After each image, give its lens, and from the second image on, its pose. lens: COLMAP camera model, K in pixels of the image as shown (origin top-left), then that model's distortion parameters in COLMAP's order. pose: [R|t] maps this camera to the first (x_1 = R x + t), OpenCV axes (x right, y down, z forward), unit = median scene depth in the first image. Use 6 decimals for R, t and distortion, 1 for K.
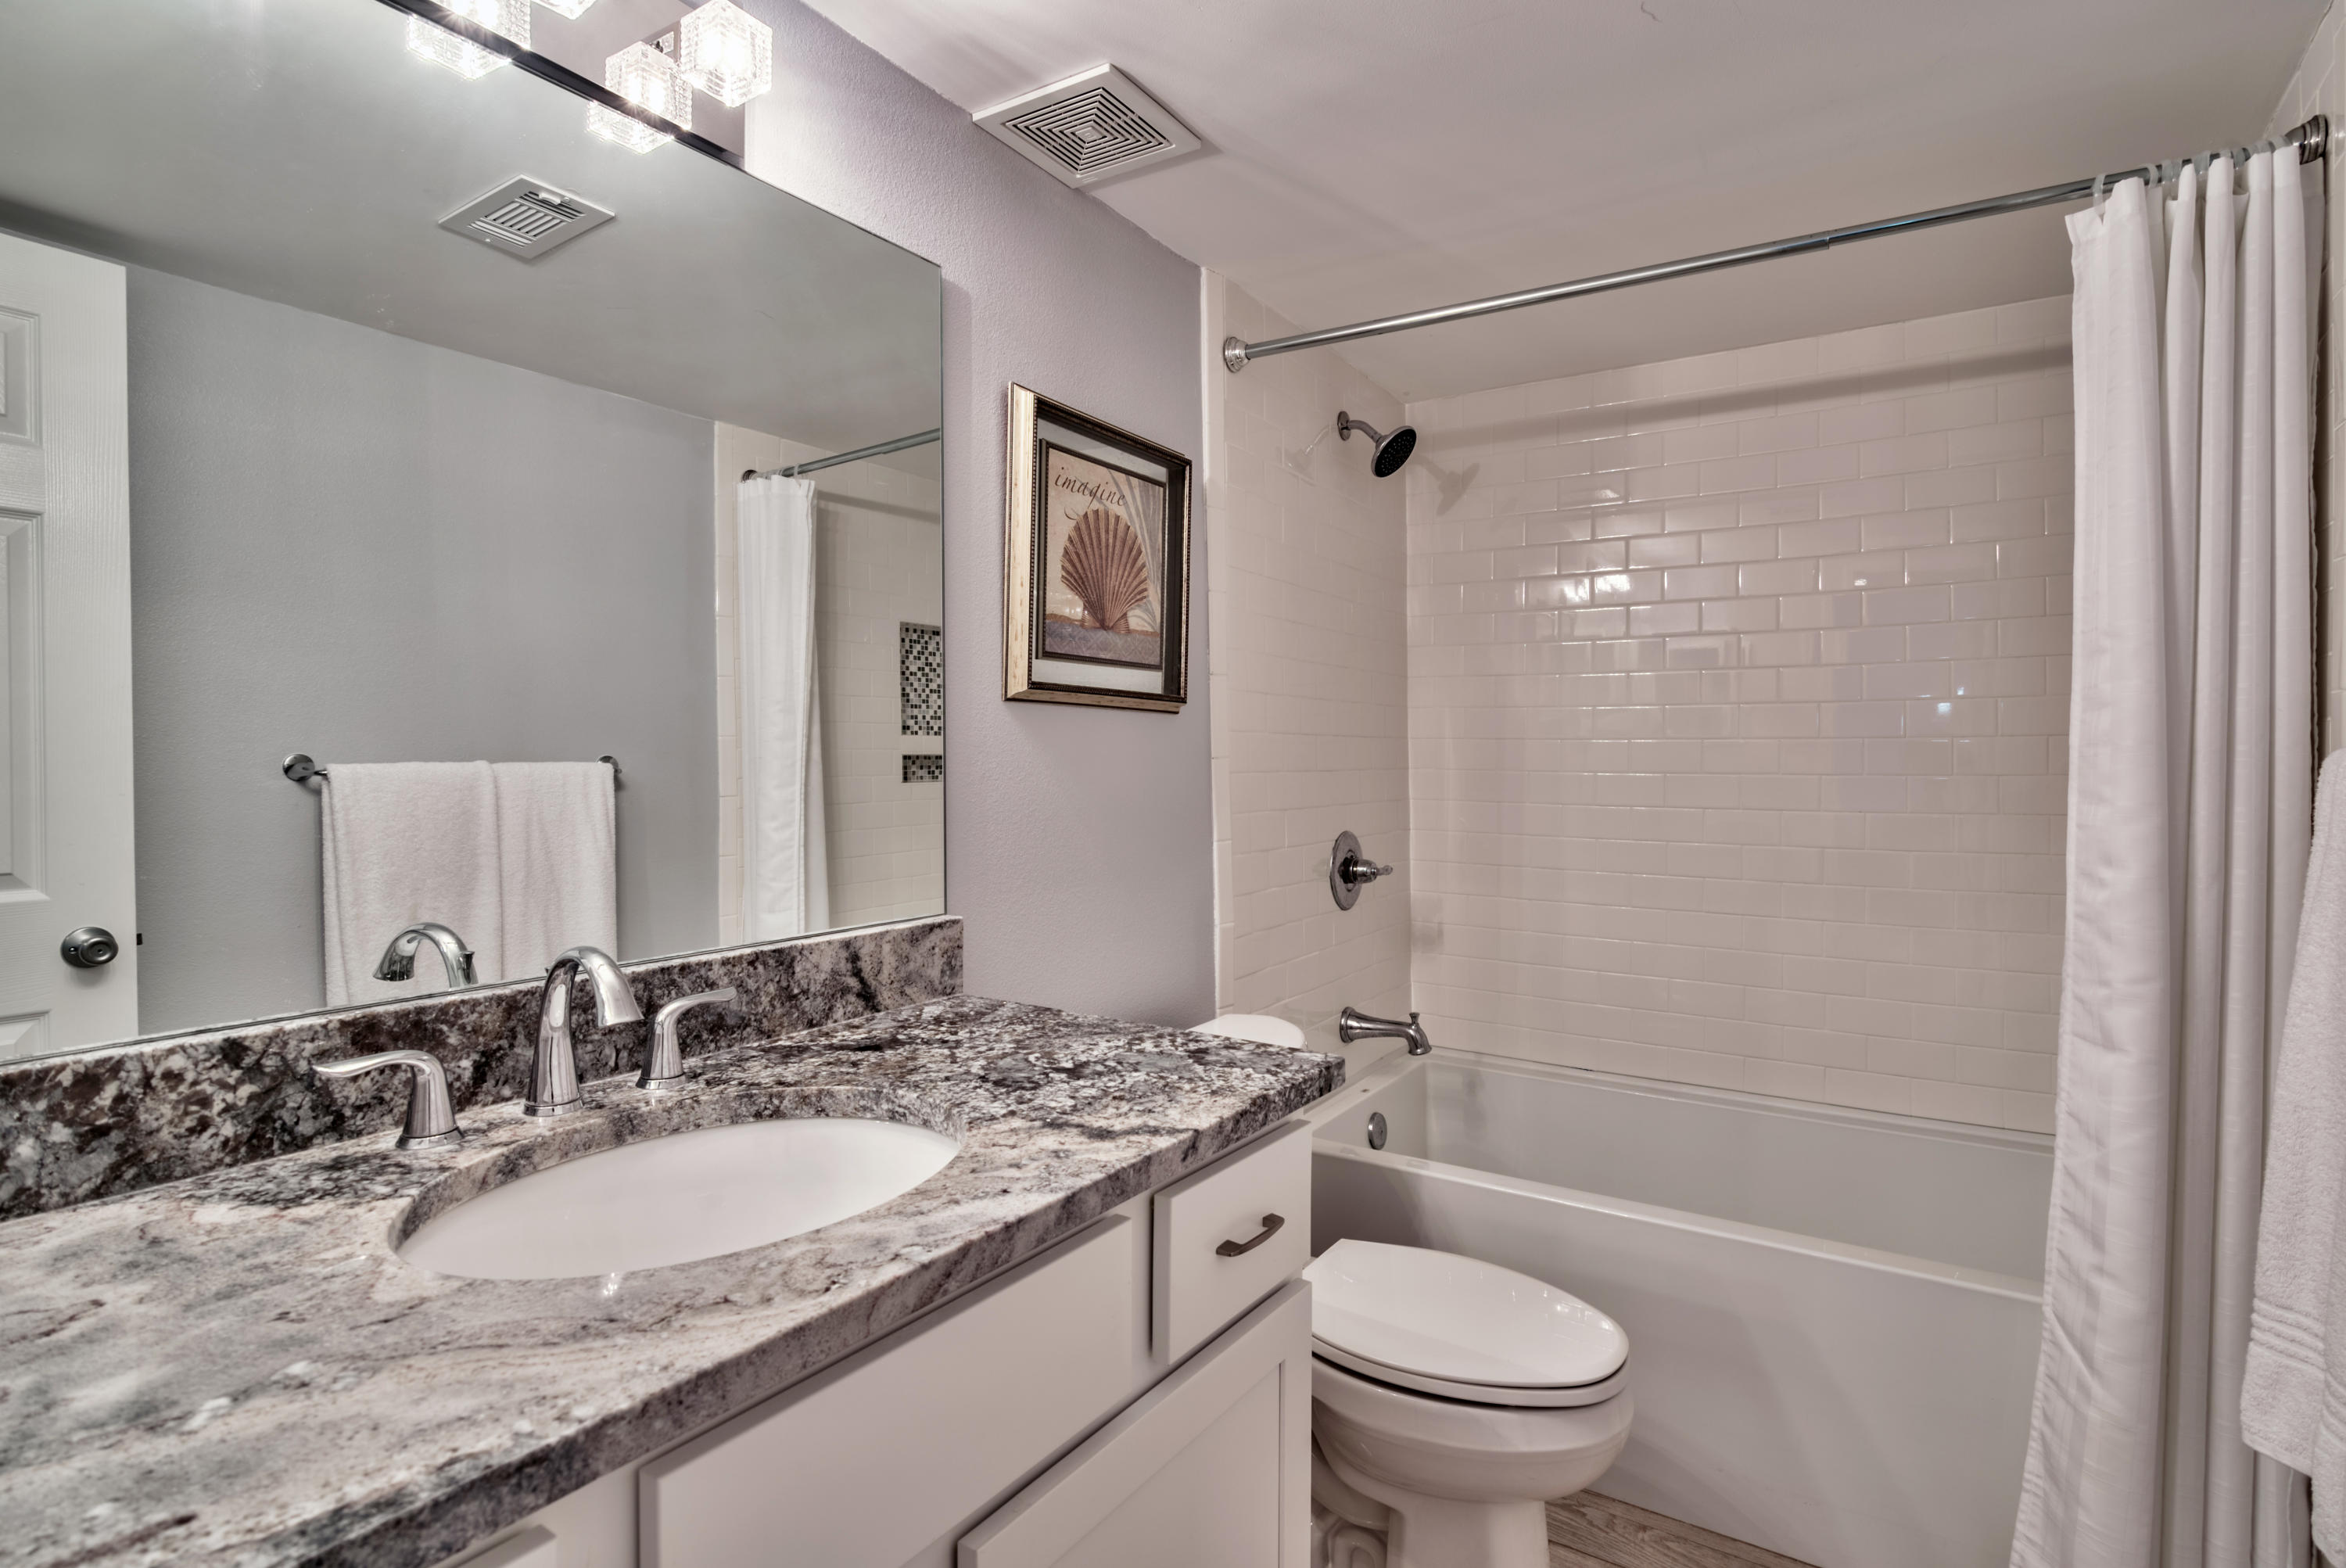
lens RADIAL K [[1165.3, 0, 1168.6], [0, 1165.3, 781.4], [0, 0, 1]] dist [-0.004099, 0.000807]
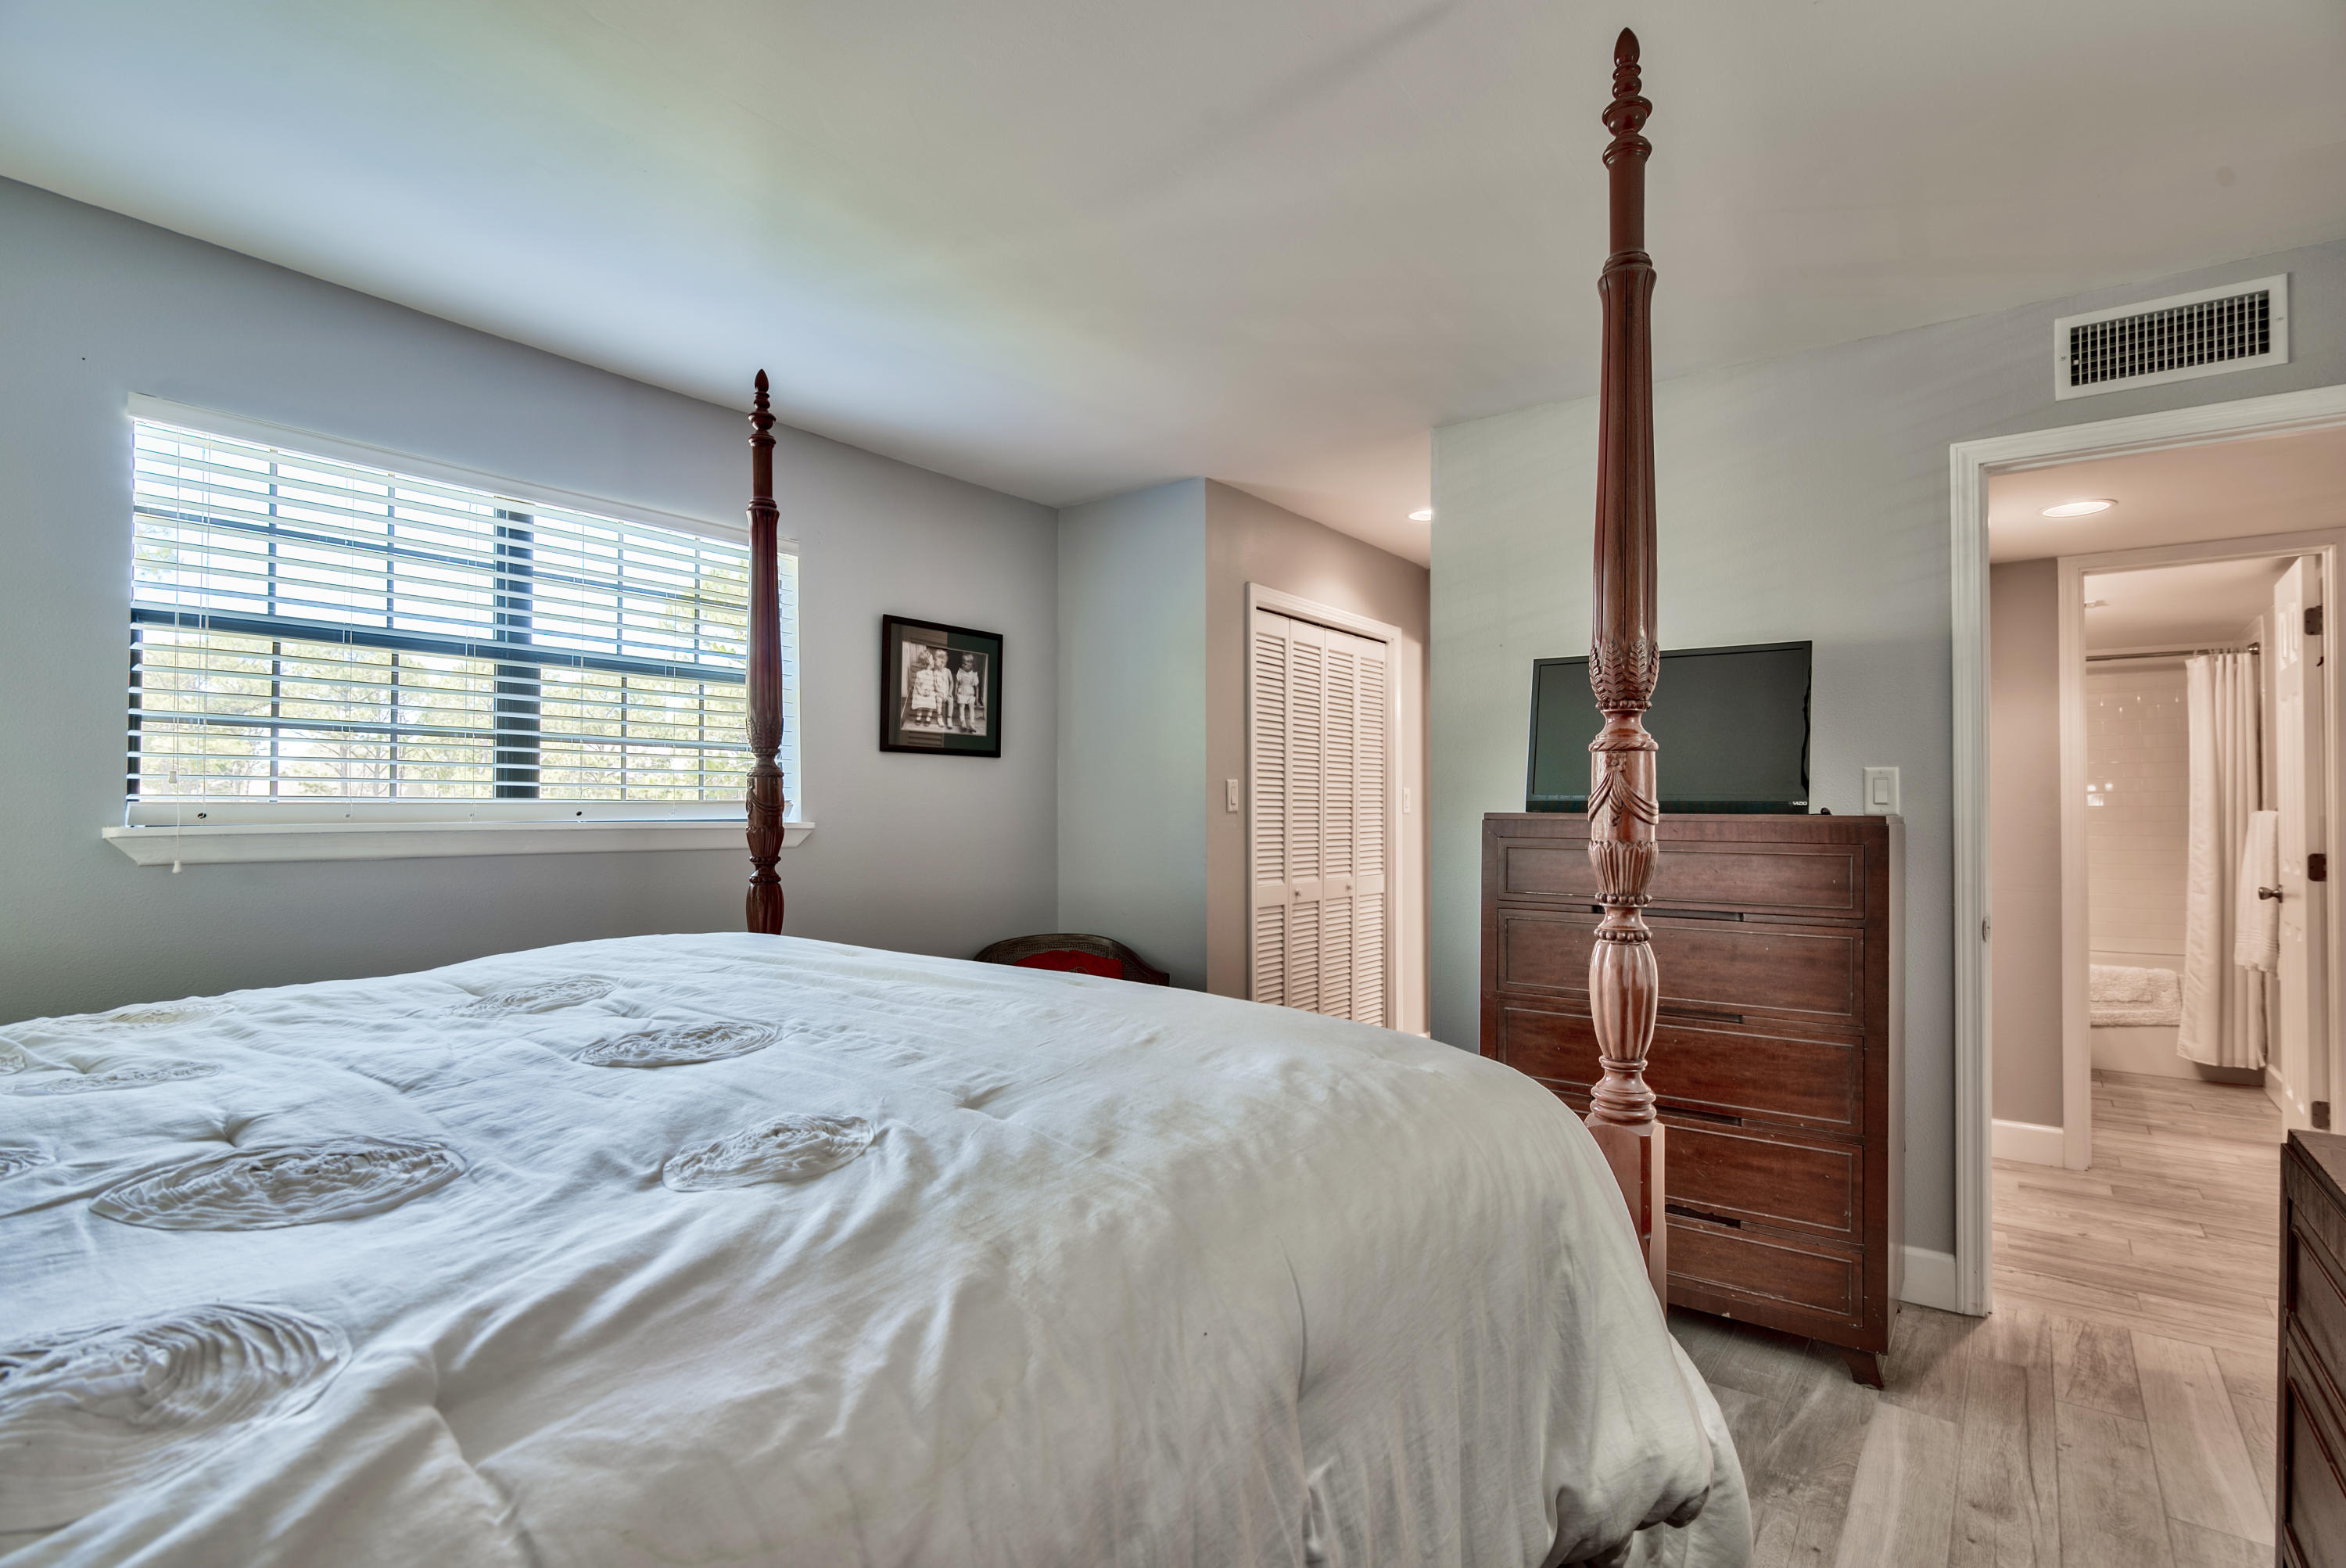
lens RADIAL K [[1165.3, 0, 1179.0], [0, 1165.3, 792.2], [0, 0, 1]] dist [-0.004099, 0.000807]
pose [[0.998668, 0.000160, -0.051600, -2.229374], [-0.001555, 0.999634, -0.027002, 0.006048], [0.051577, 0.027047, 0.998303, -2.837642]]
